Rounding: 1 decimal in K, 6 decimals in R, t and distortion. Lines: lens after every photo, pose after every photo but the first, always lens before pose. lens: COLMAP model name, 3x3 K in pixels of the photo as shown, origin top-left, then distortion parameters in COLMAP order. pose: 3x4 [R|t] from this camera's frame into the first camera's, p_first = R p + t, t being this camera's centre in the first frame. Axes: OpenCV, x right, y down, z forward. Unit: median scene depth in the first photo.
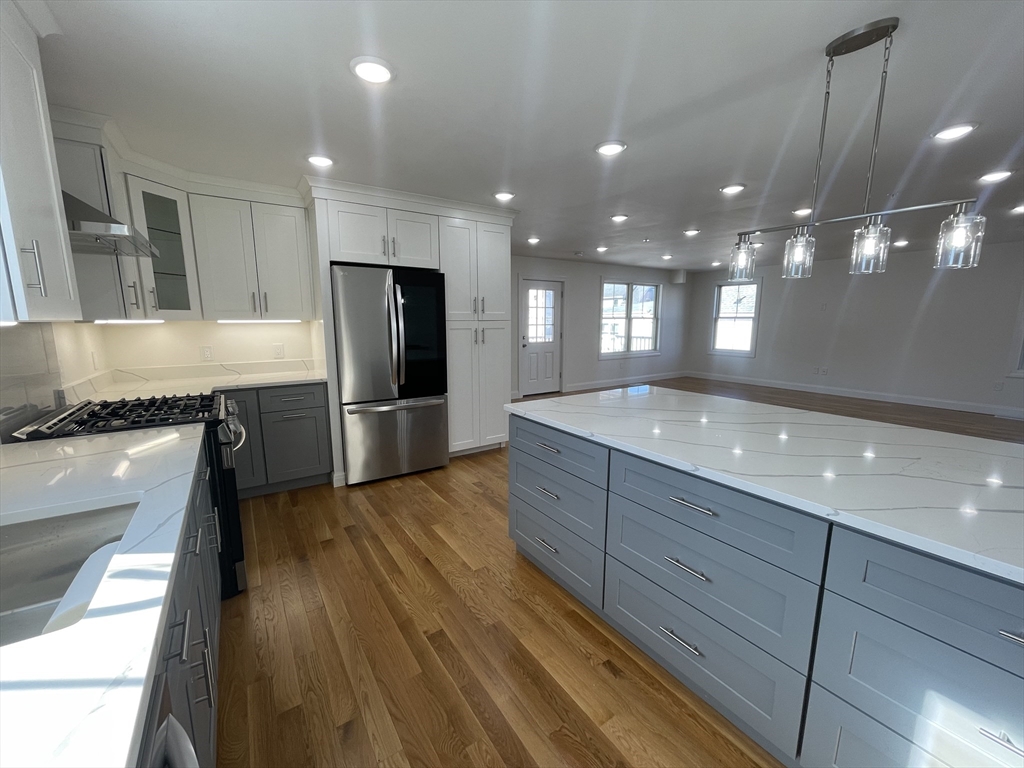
lens RADIAL K [[412.4, 0, 507.3], [0, 412.4, 388.8], [0, 0, 1]] dist [-0.005918, 0.002047]
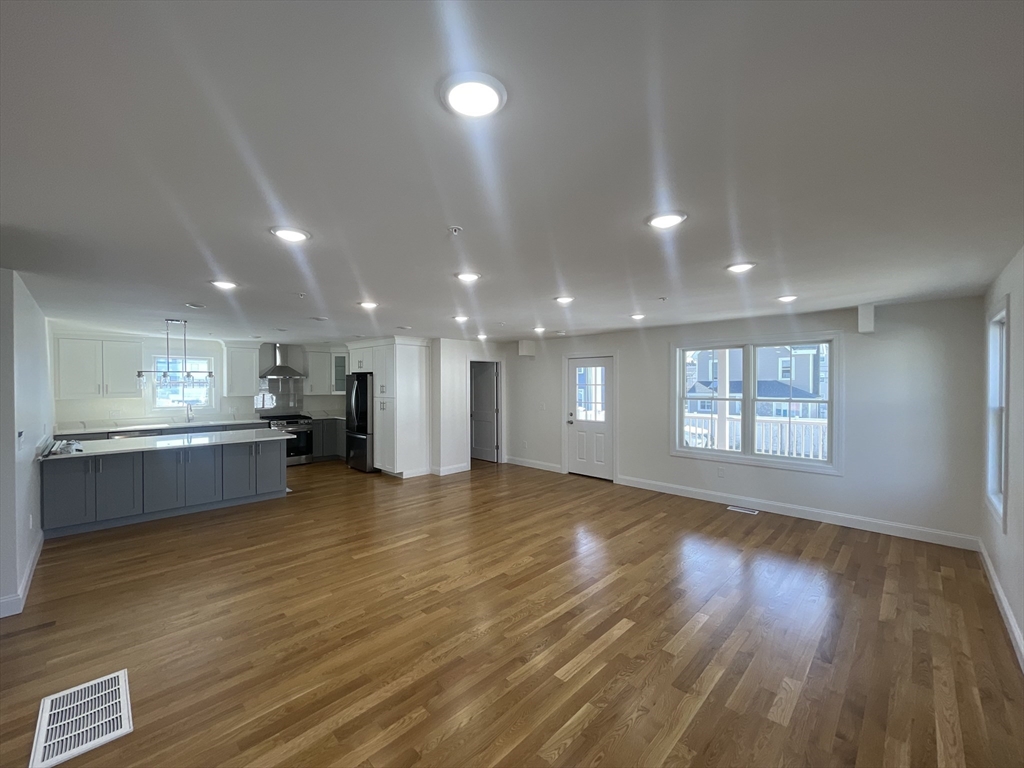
lens RADIAL K [[412.4, 0, 511.3], [0, 412.4, 388.1], [0, 0, 1]] dist [-0.005918, 0.002047]
pose [[0.209402, 0.012689, -0.977747, 1.830479], [-0.162128, 0.986526, -0.021919, -0.260584], [0.964295, 0.163110, 0.208638, 1.169308]]
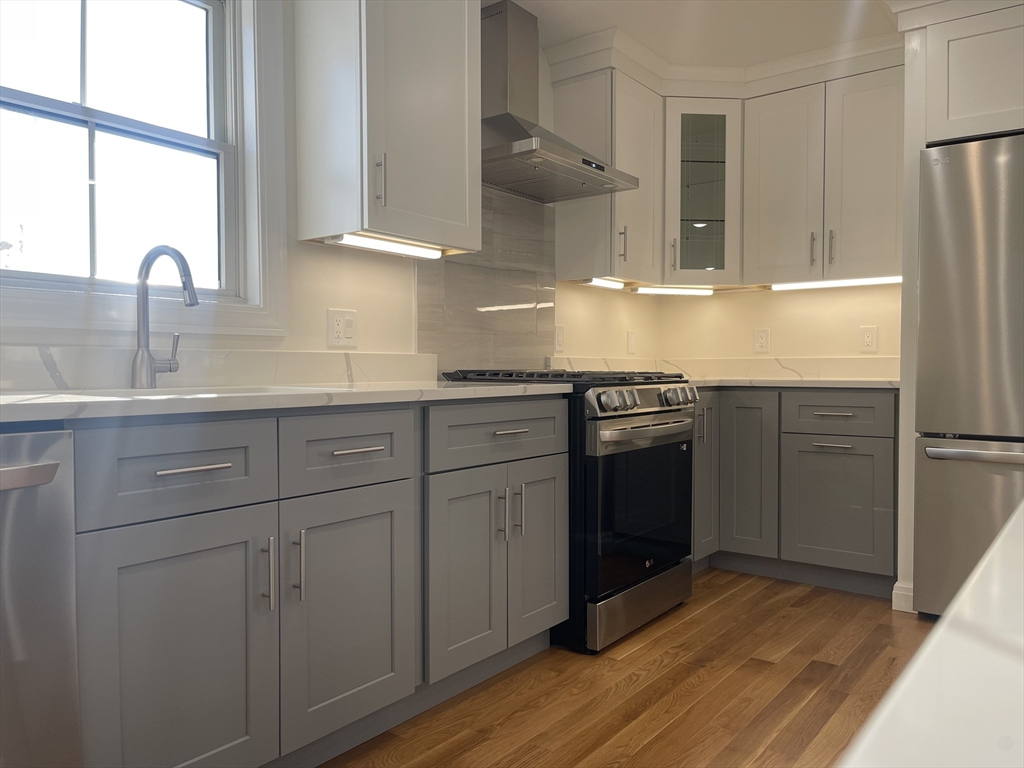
lens RADIAL K [[769.3, 0, 511.6], [0, 769.3, 380.7], [0, 0, 1]] dist [0.057385, -0.056716]
pose [[0.325997, 0.019461, -0.945170, 0.250489], [-0.157363, 0.986957, -0.033954, 0.068438], [0.932182, 0.159804, 0.324808, 0.219276]]
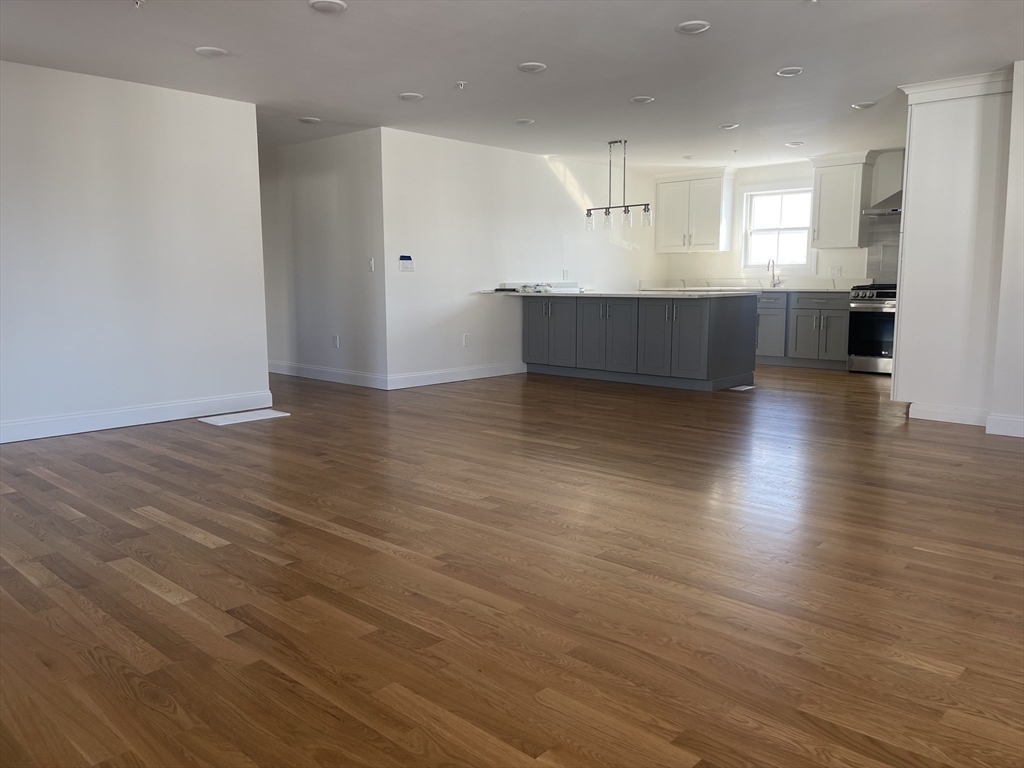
lens RADIAL K [[769.3, 0, 519.5], [0, 769.3, 380.1], [0, 0, 1]] dist [0.057385, -0.056716]
pose [[-0.969978, 0.038684, -0.240098, 1.071888], [-0.033435, 0.956680, 0.289215, -0.308923], [0.240885, 0.288560, -0.926665, 2.331059]]
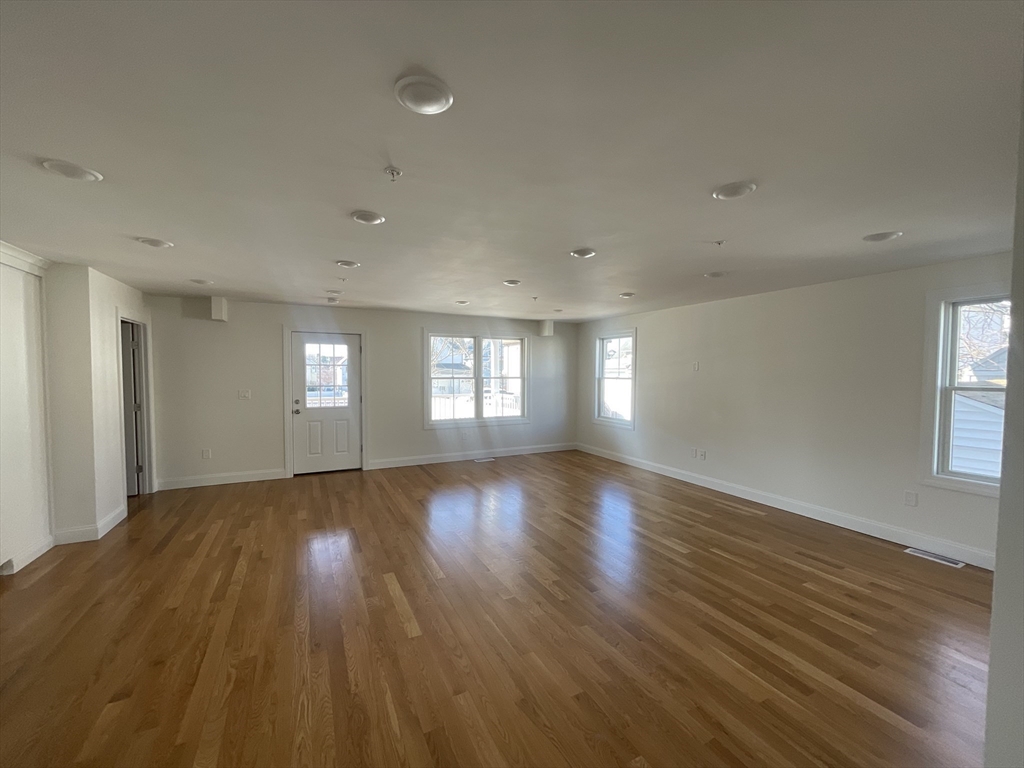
lens RADIAL K [[412.4, 0, 509.0], [0, 412.4, 386.5], [0, 0, 1]] dist [-0.005918, 0.002047]
pose [[0.992803, 0.012999, -0.119047, 1.008657], [-0.028347, 0.991349, -0.128155, -0.114075], [0.116351, 0.130608, 0.984583, 0.455944]]
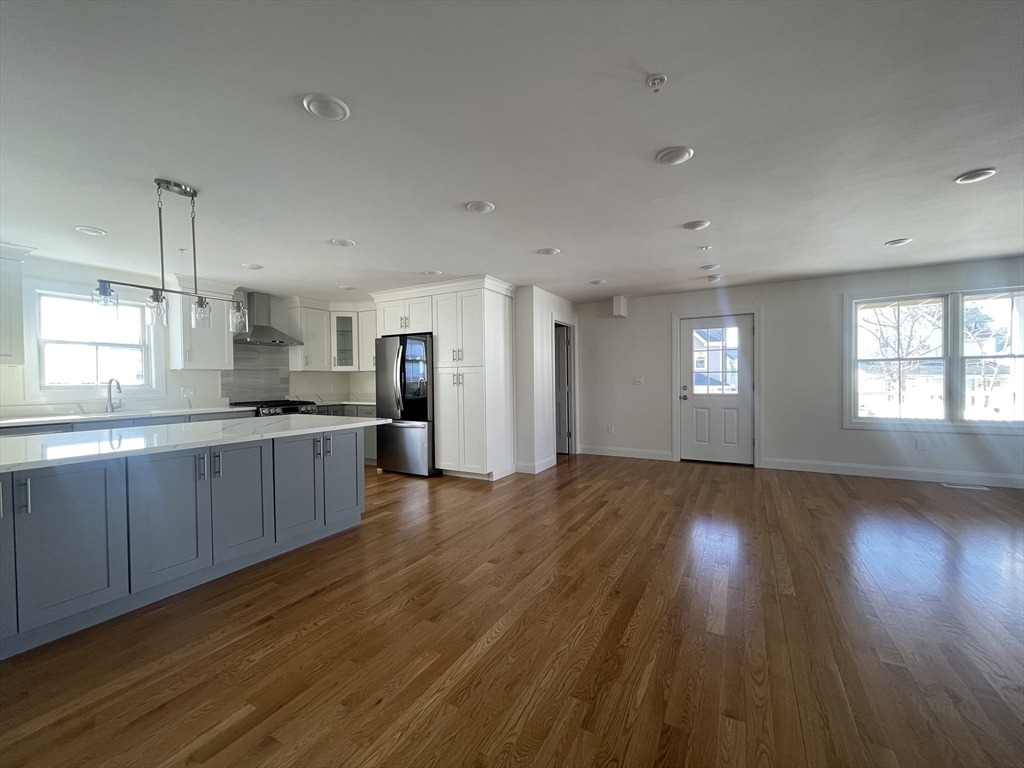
lens RADIAL K [[412.4, 0, 510.5], [0, 412.4, 388.9], [0, 0, 1]] dist [-0.005918, 0.002047]
pose [[0.452096, 0.016678, -0.891813, 1.132555], [-0.138385, 0.989030, -0.051658, -0.058074], [0.881169, 0.146768, 0.449445, 0.595069]]
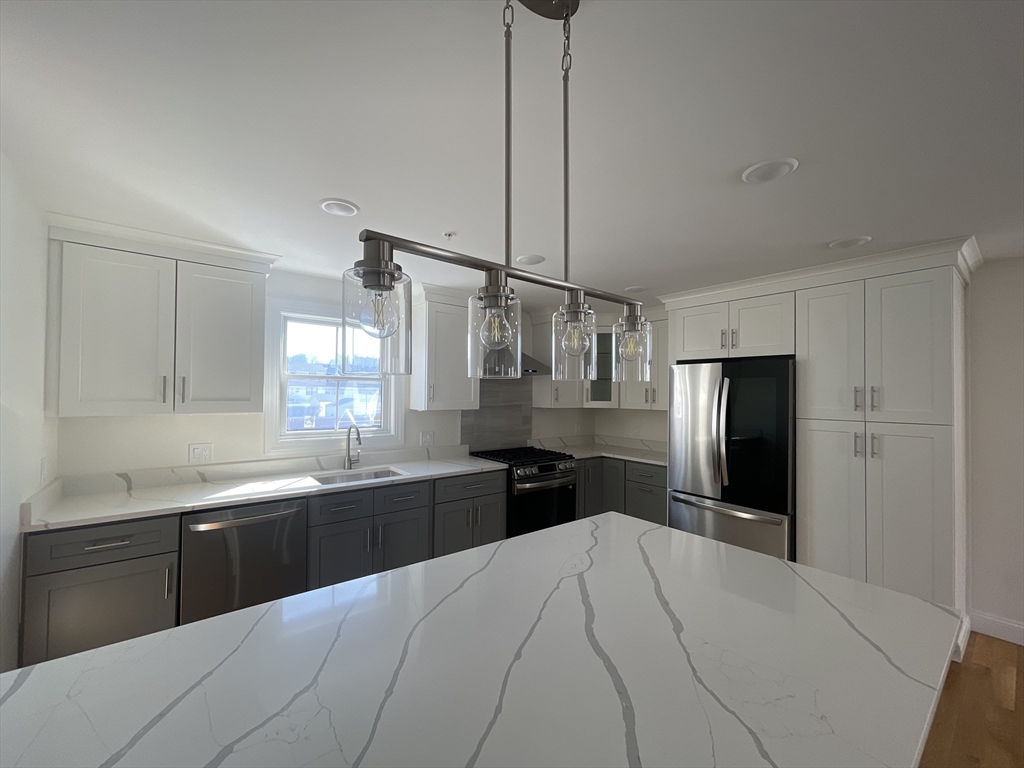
lens RADIAL K [[412.4, 0, 510.9], [0, 412.4, 388.2], [0, 0, 1]] dist [-0.005918, 0.002047]
pose [[0.084628, -0.009765, -0.996365, 0.543382], [-0.176086, 0.984067, -0.024601, -0.103028], [0.980730, 0.177528, 0.081560, 0.385714]]
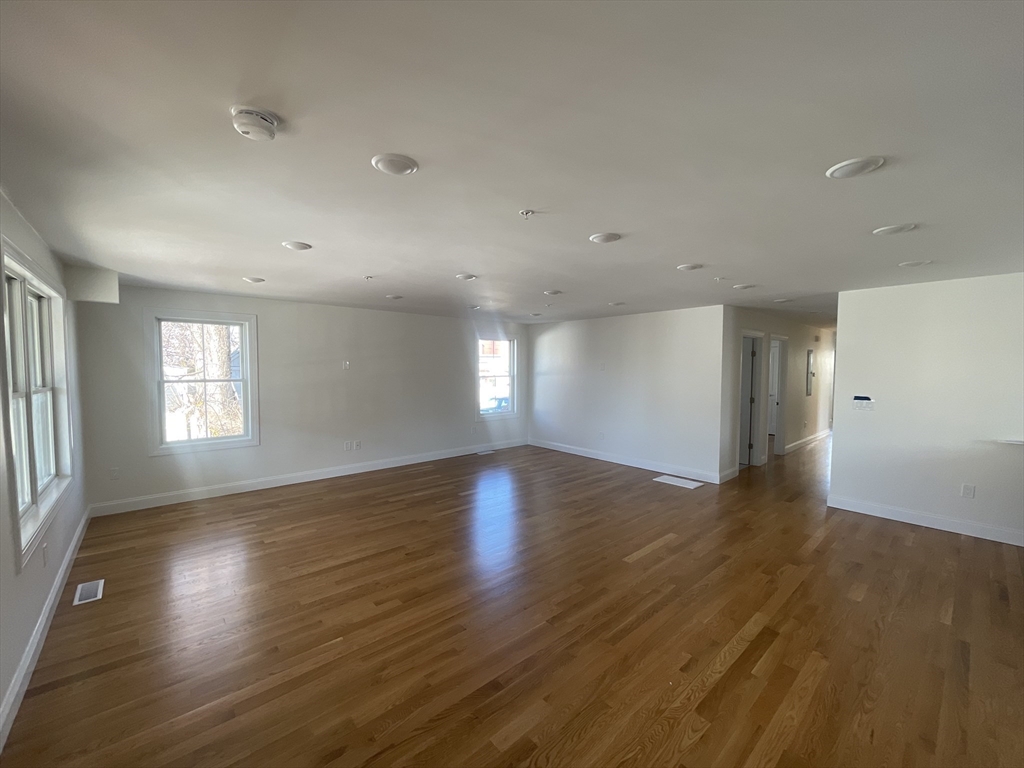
lens RADIAL K [[412.4, 0, 509.2], [0, 412.4, 385.0], [0, 0, 1]] dist [-0.005918, 0.002047]
pose [[-0.131167, -0.040796, 0.990521, -0.106417], [0.163267, 0.984621, 0.062173, -0.306074], [-0.977824, 0.169874, -0.122489, 1.526741]]
